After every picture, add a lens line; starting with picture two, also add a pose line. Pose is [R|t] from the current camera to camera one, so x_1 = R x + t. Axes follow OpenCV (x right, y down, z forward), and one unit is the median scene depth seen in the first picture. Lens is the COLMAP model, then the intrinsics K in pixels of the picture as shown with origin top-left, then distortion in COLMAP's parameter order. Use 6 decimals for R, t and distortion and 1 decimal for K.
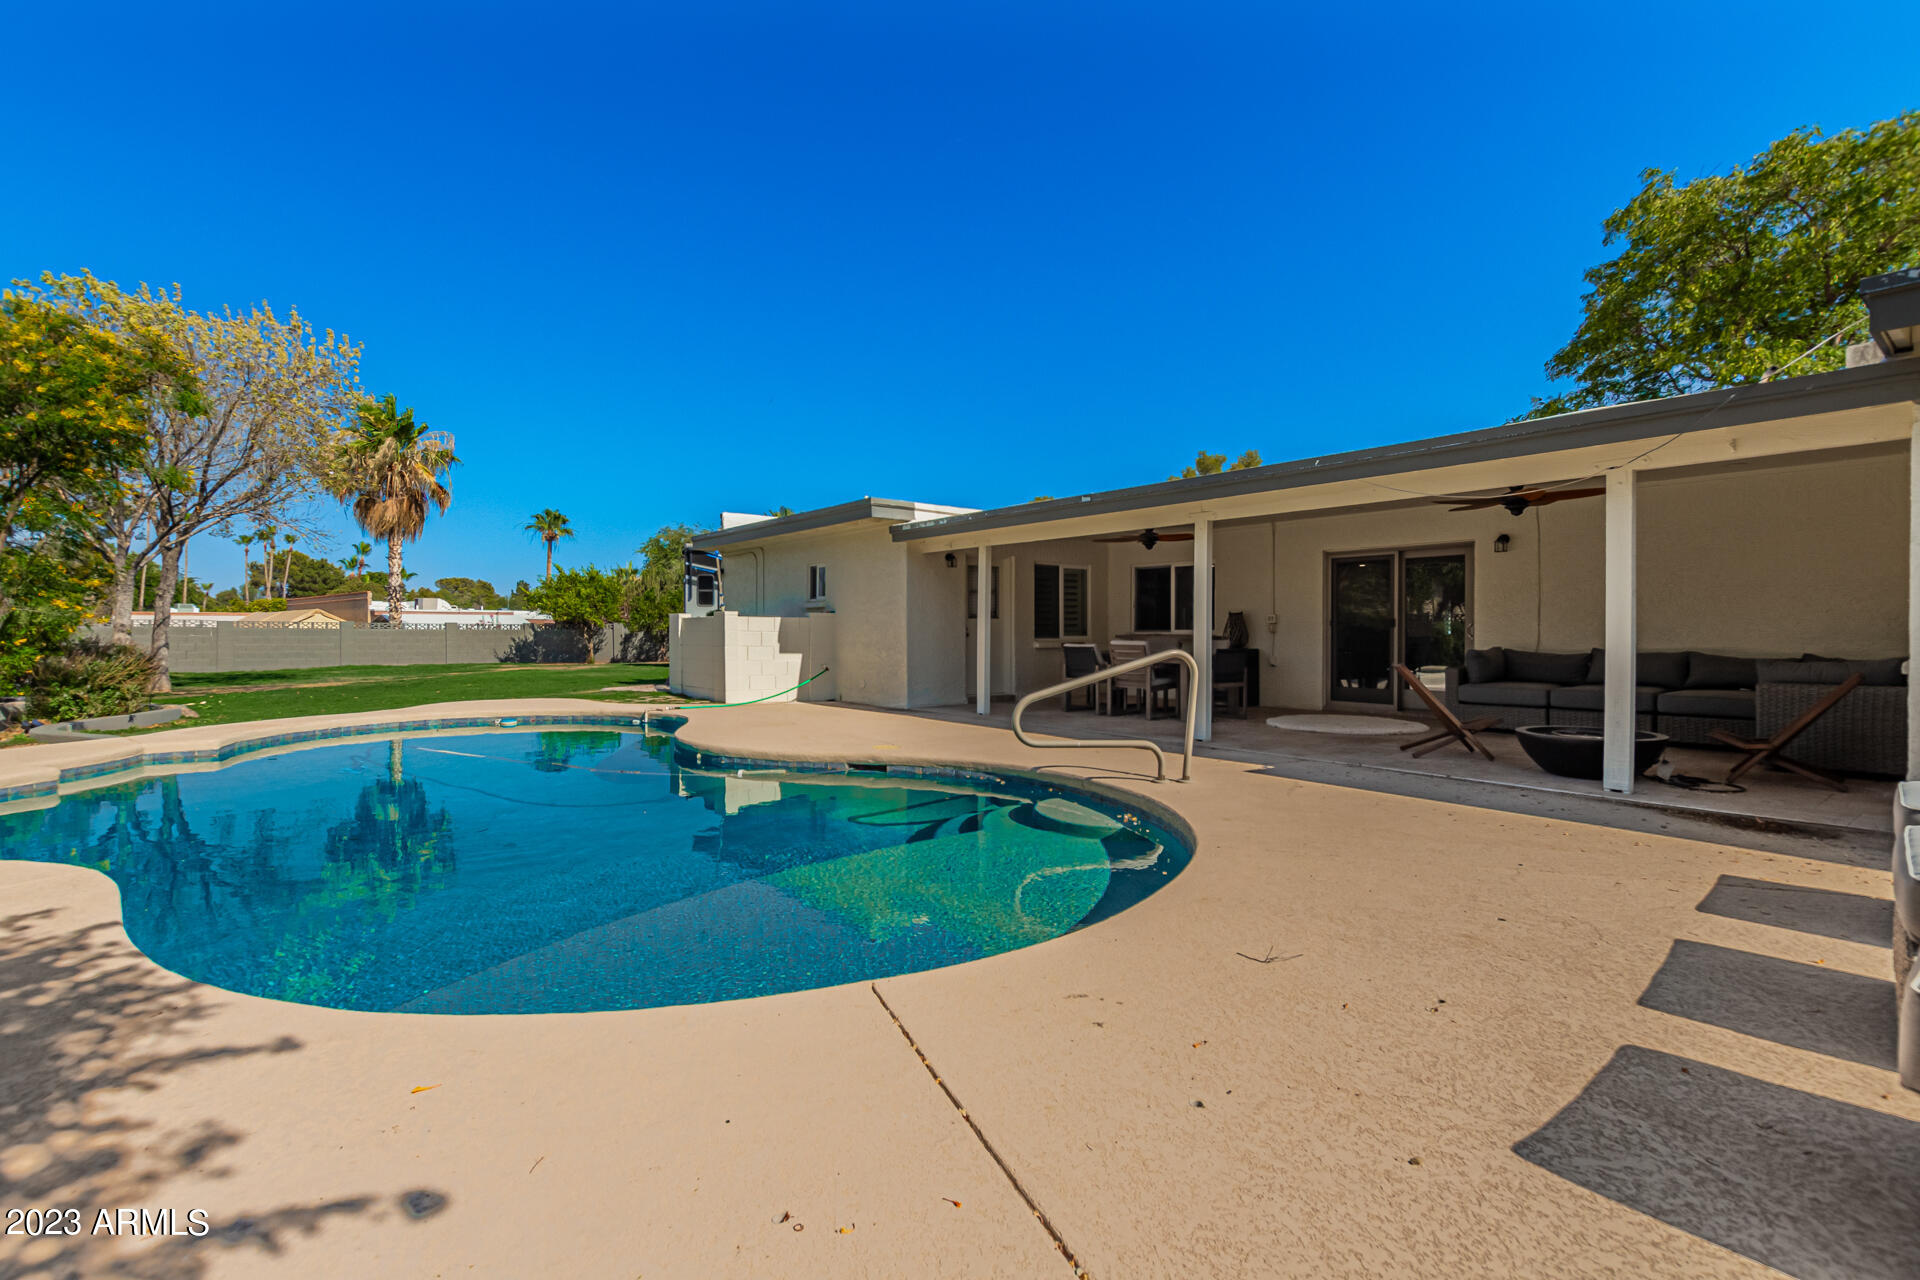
lens RADIAL K [[880.4, 0, 968.9], [0, 880.4, 642.9], [0, 0, 1]] dist [0.006835, -0.003669]
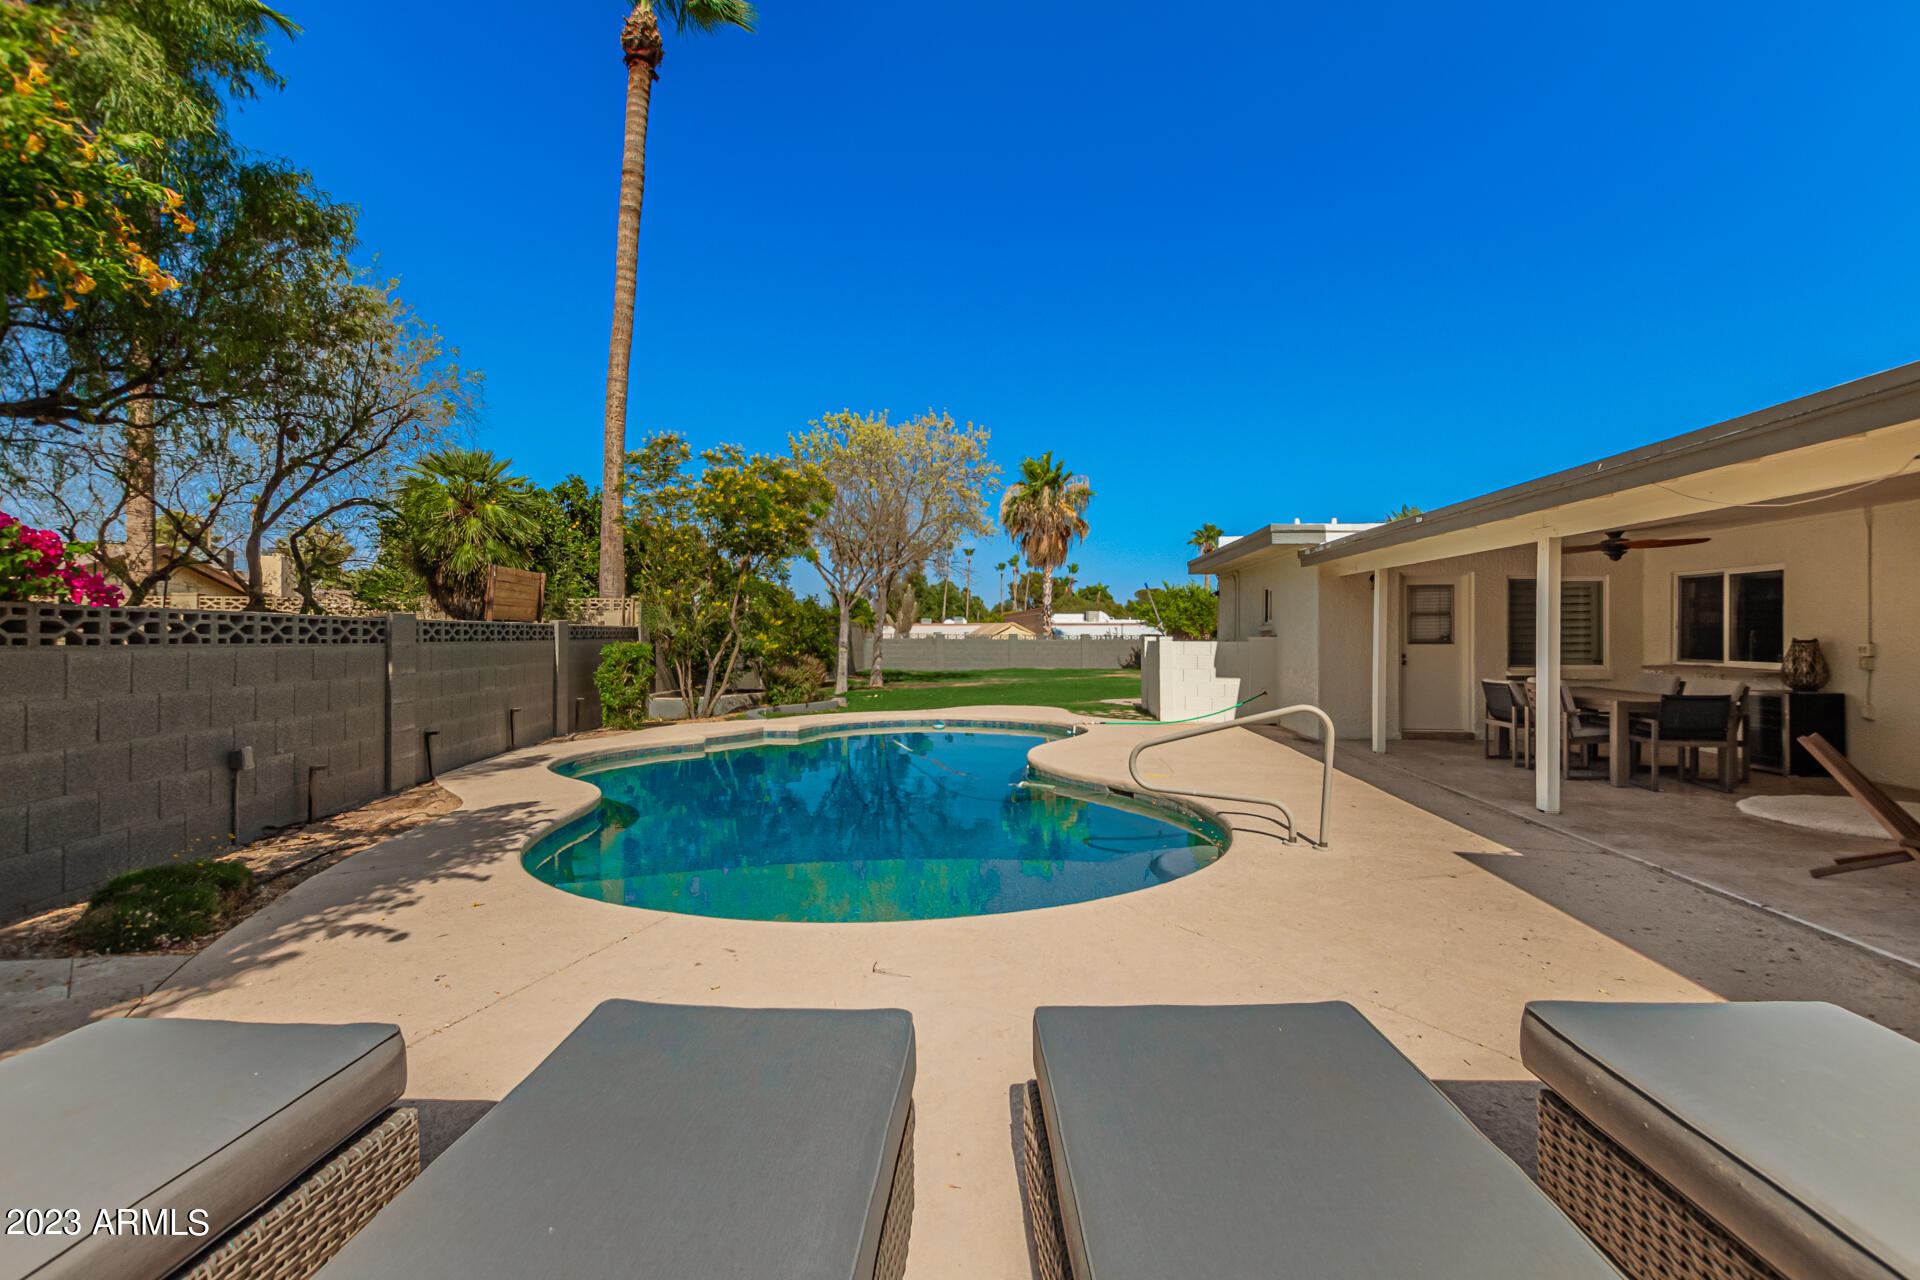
lens RADIAL K [[880.4, 0, 963.0], [0, 880.4, 633.6], [0, 0, 1]] dist [0.006835, -0.003669]
pose [[0.732494, -0.001217, -0.680772, 0.270369], [-0.008366, 0.999907, -0.010790, -0.024454], [0.680722, 0.013599, 0.732416, 0.031395]]
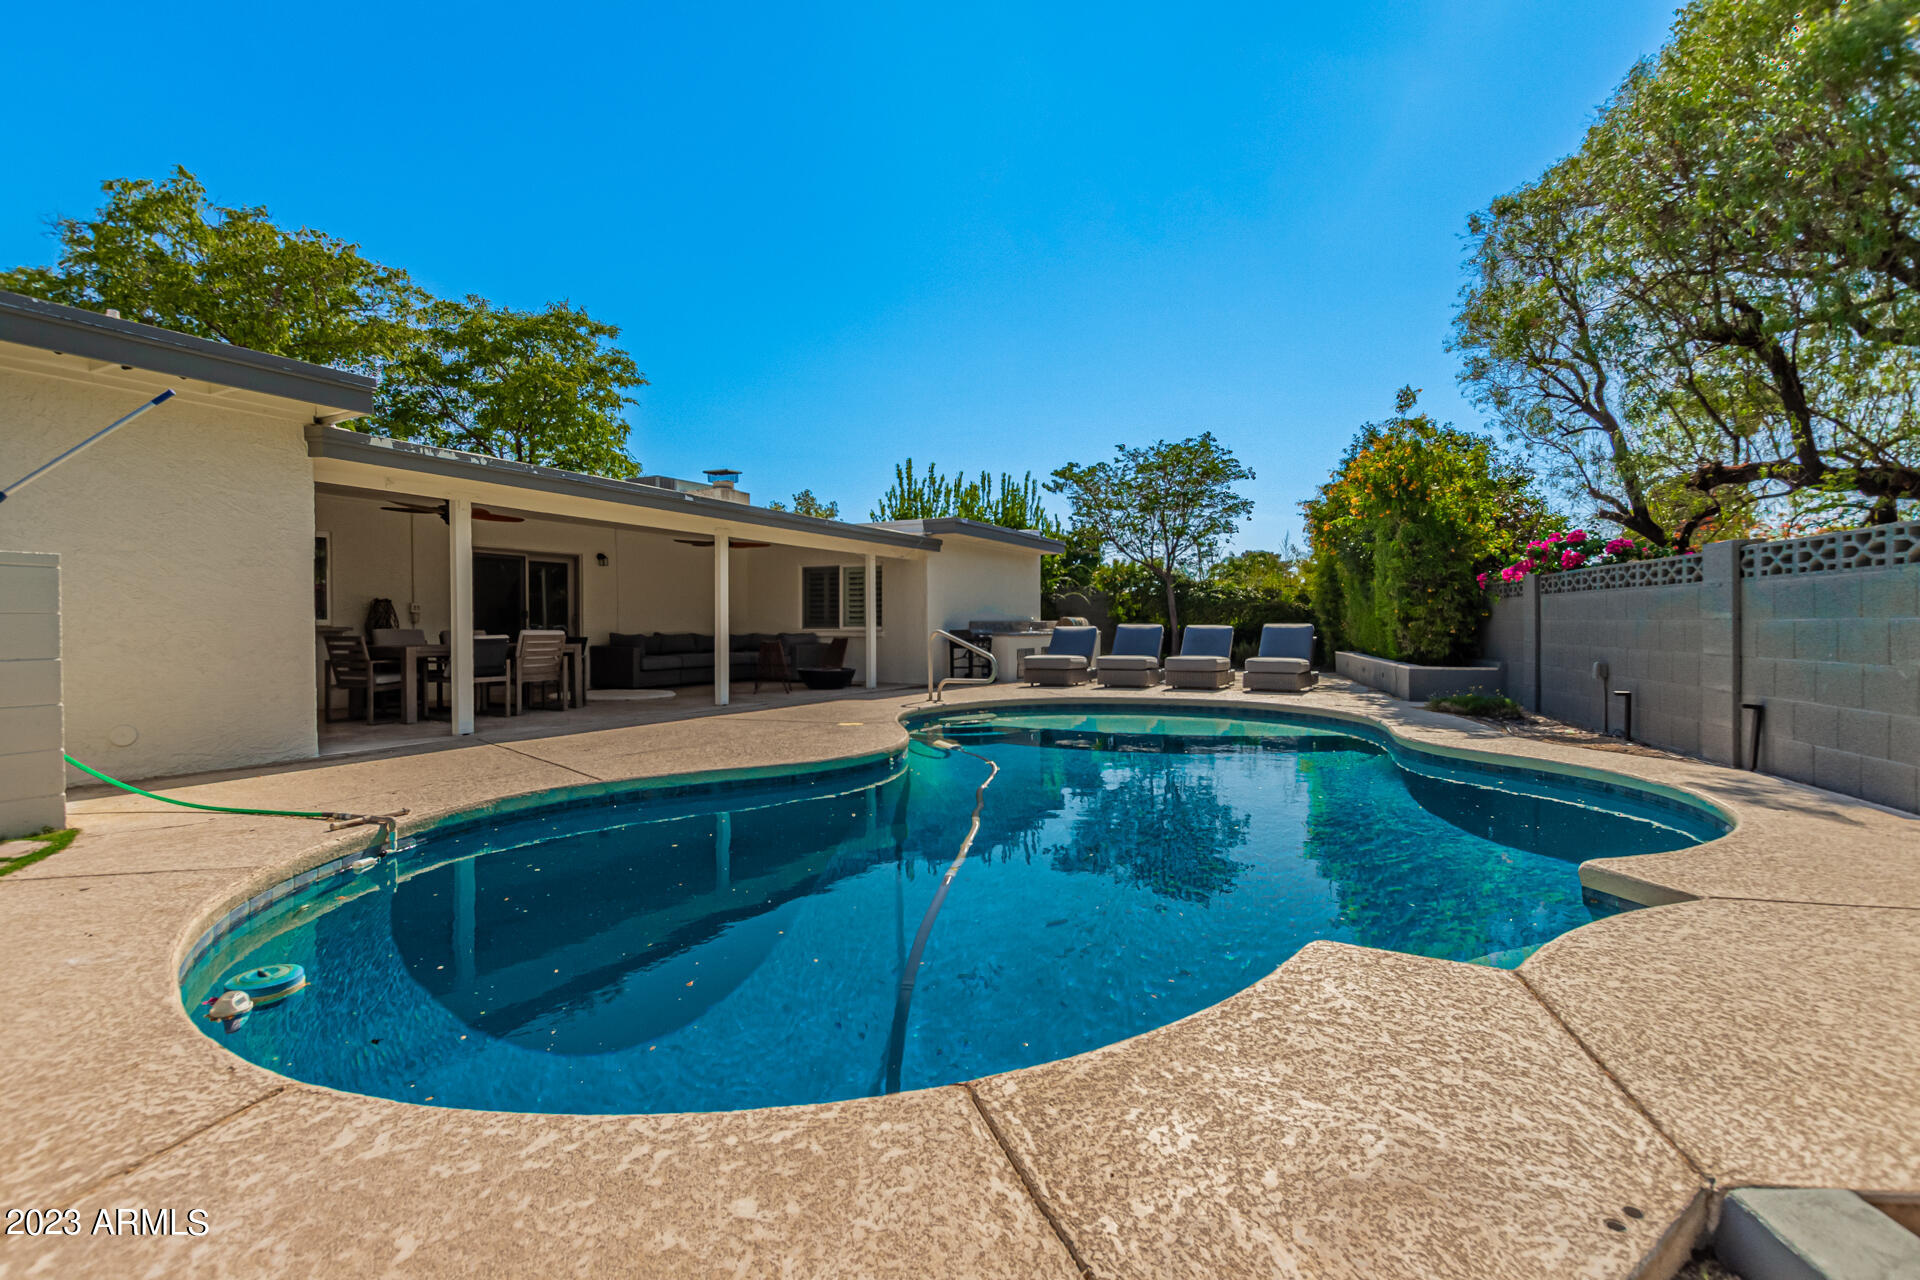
lens RADIAL K [[880.4, 0, 956.4], [0, 880.4, 643.5], [0, 0, 1]] dist [0.006835, -0.003669]
pose [[-0.403658, -0.015974, 0.914770, -0.678960], [0.016280, 0.999564, 0.024638, -0.003196], [-0.914765, 0.024838, -0.403222, 0.776430]]
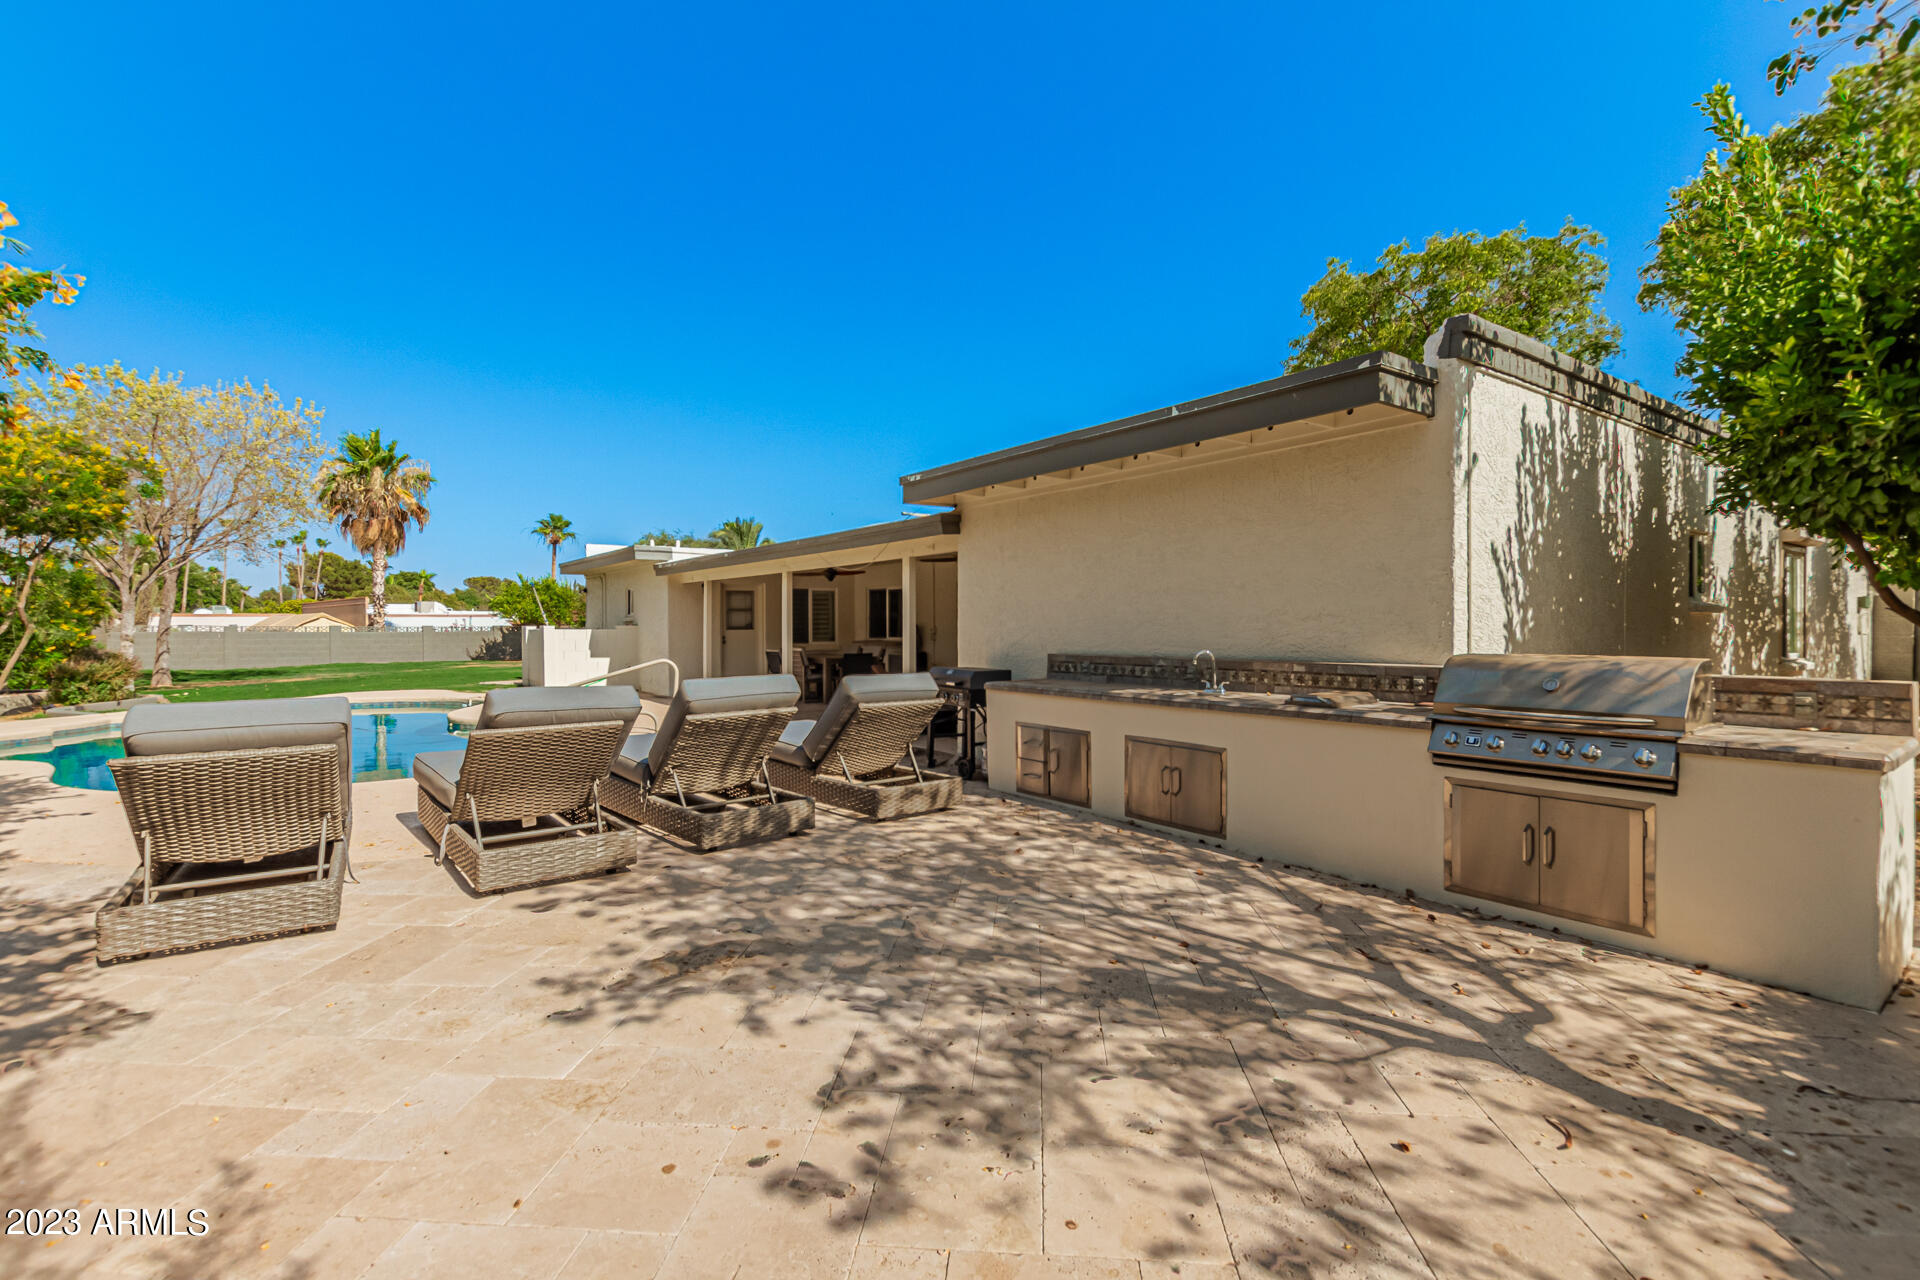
lens RADIAL K [[880.4, 0, 972.9], [0, 880.4, 632.1], [0, 0, 1]] dist [0.006835, -0.003669]
pose [[0.999573, -0.004042, -0.028955, 0.405364], [0.003887, 0.999978, -0.005379, -0.015029], [0.028976, 0.005264, 0.999566, -0.333666]]
